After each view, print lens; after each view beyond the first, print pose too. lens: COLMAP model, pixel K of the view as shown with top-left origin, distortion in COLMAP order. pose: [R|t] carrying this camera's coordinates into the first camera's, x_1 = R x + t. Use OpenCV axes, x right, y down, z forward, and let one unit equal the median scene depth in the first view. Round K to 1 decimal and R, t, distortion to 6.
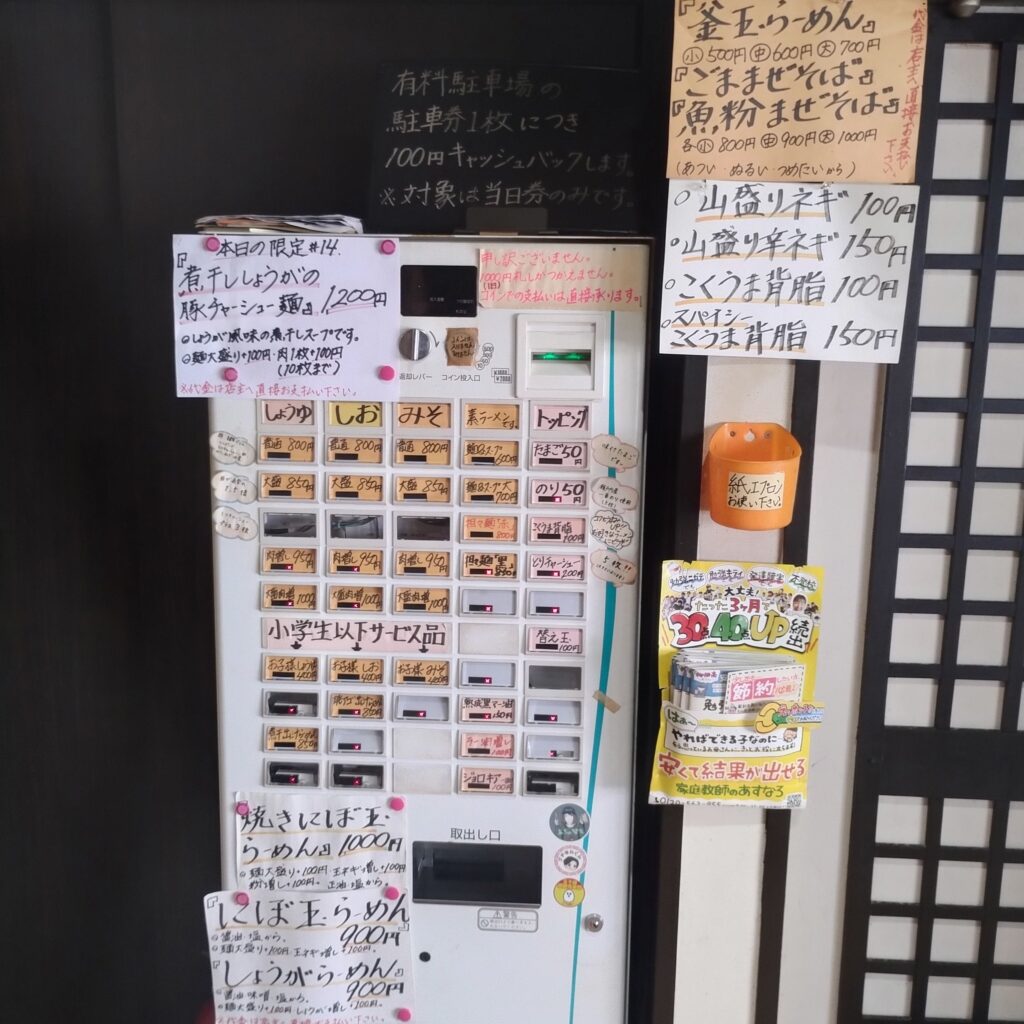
lens RADIAL K [[1121.4, 0, 514.3], [0, 1121.4, 514.5], [0, 0, 1]] dist [0.026390, 0.000000]
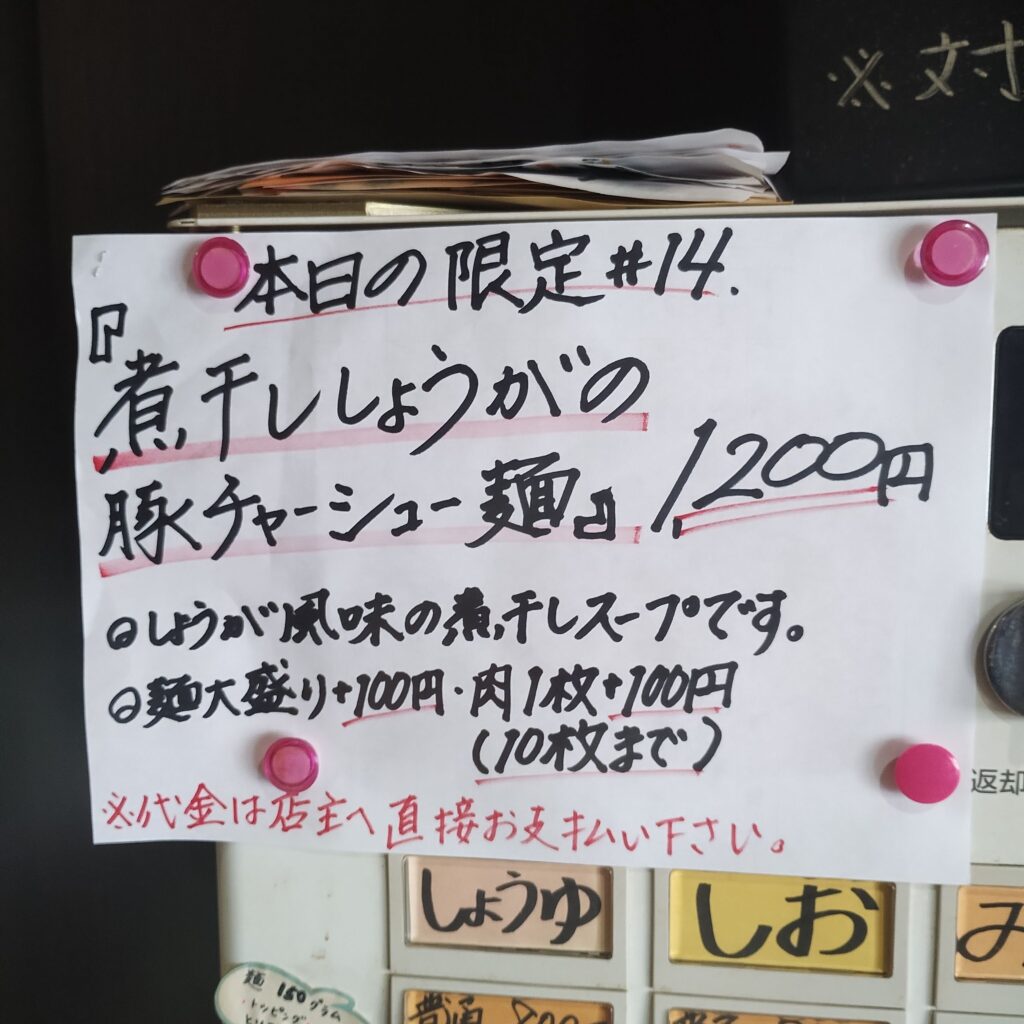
lens RADIAL K [[1121.4, 0, 509.5], [0, 1121.4, 510.5], [0, 0, 1]] dist [0.026390, 0.000000]
pose [[0.996552, -0.012332, -0.082048, -0.181977], [0.008099, 0.998628, -0.051729, -0.170709], [0.082573, 0.050886, 0.995285, 0.750406]]
